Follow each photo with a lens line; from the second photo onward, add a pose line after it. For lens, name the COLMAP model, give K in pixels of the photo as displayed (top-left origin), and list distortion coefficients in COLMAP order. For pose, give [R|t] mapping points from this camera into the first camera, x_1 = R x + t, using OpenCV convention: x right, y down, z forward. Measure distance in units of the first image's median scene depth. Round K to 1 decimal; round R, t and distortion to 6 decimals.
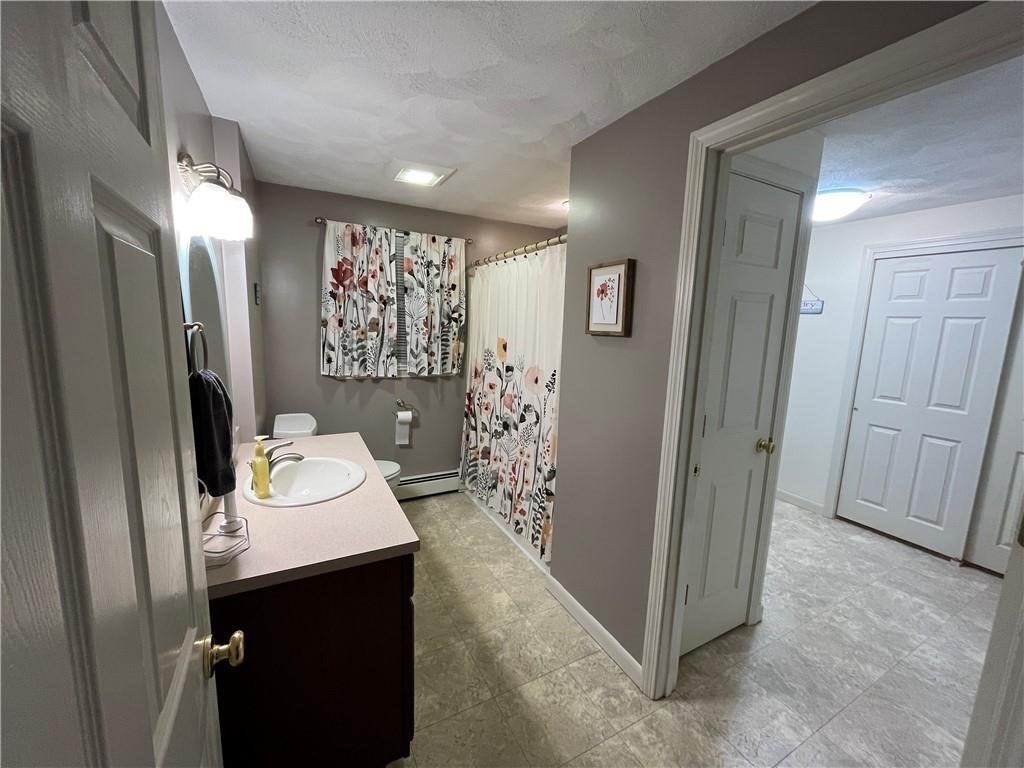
lens RADIAL K [[416.4, 0, 516.4], [0, 416.4, 383.2], [0, 0, 1]] dist [0.003692, -0.000365]
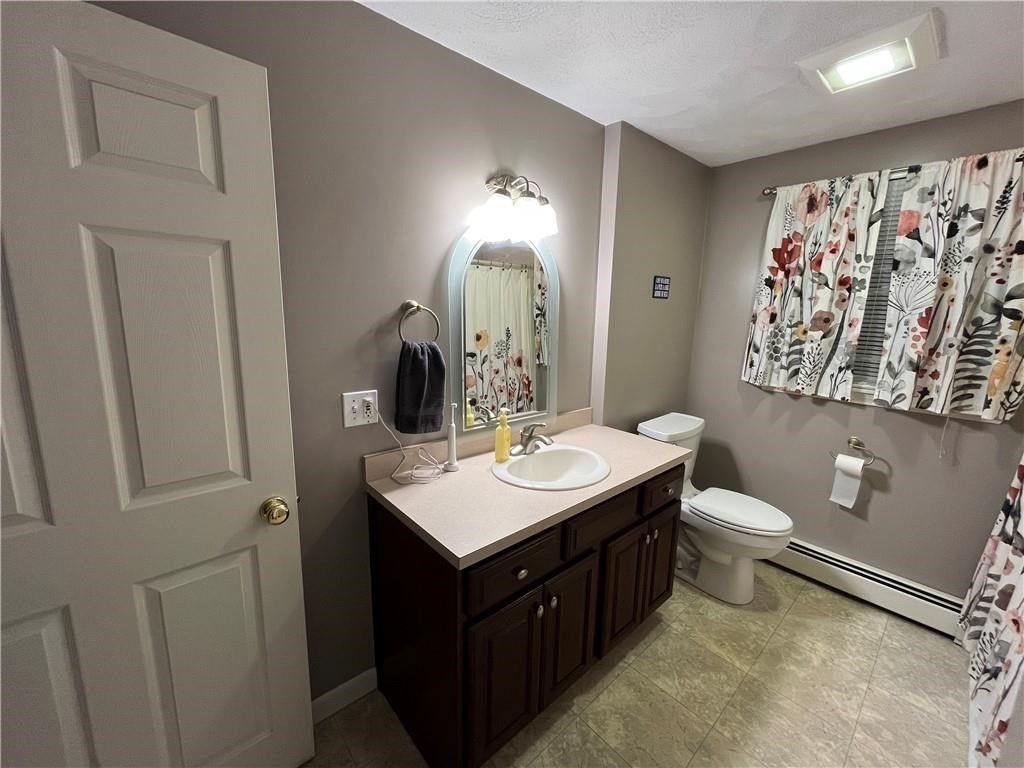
lens RADIAL K [[416.4, 0, 514.3], [0, 416.4, 382.4], [0, 0, 1]] dist [0.003692, -0.000365]
pose [[0.239809, 0.143388, -0.960173, 0.221259], [-0.163159, 0.980917, 0.105736, -0.029448], [0.957011, 0.131304, 0.258628, 0.339836]]
